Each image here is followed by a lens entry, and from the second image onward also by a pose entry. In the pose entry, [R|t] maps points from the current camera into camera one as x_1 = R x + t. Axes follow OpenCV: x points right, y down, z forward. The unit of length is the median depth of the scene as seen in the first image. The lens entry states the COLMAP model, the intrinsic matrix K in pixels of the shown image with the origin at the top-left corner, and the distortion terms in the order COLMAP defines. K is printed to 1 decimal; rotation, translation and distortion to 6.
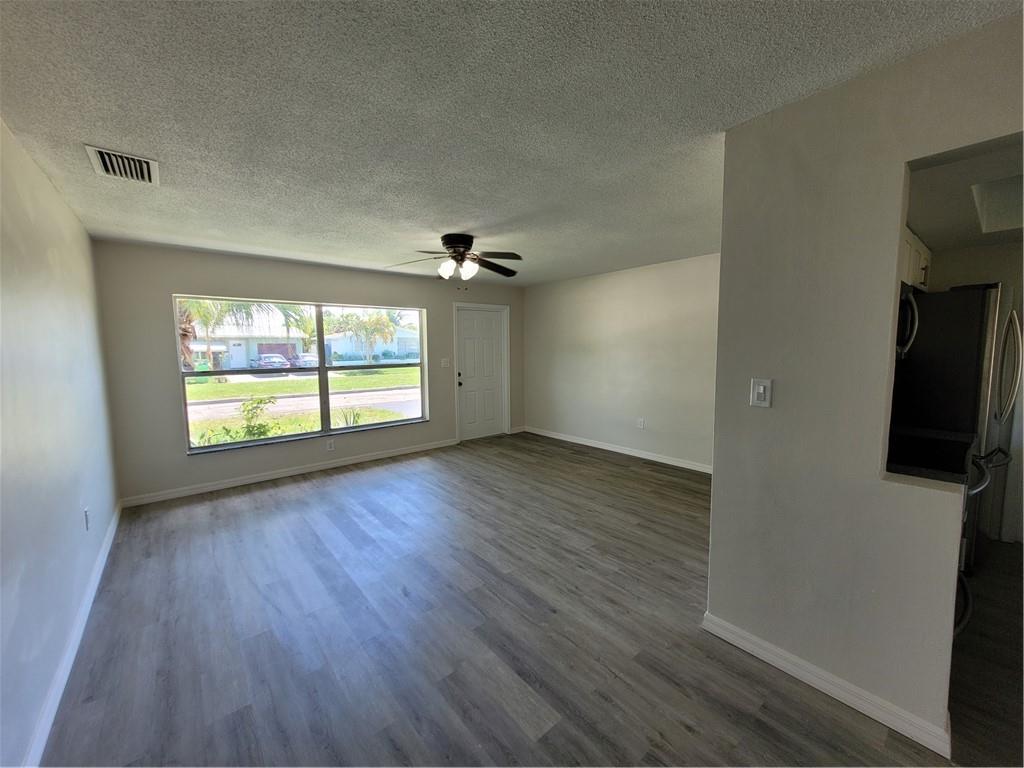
lens RADIAL K [[401.0, 0, 509.7], [0, 401.0, 384.3], [0, 0, 1]] dist [0.006027, -0.000136]
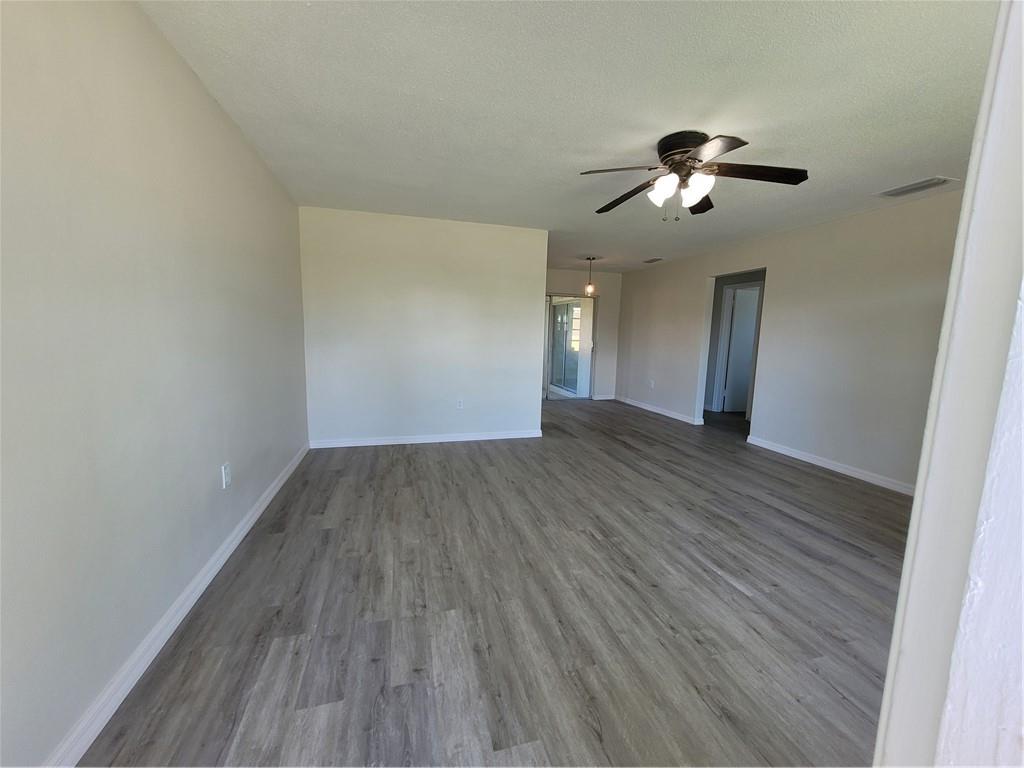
lens RADIAL K [[401.0, 0, 509.7], [0, 401.0, 384.3], [0, 0, 1]] dist [0.006027, -0.000136]
pose [[-0.912206, -0.059551, 0.405380, -0.153974], [0.027228, 0.978384, 0.204996, -0.100397], [-0.408825, 0.198037, -0.890867, 1.670903]]
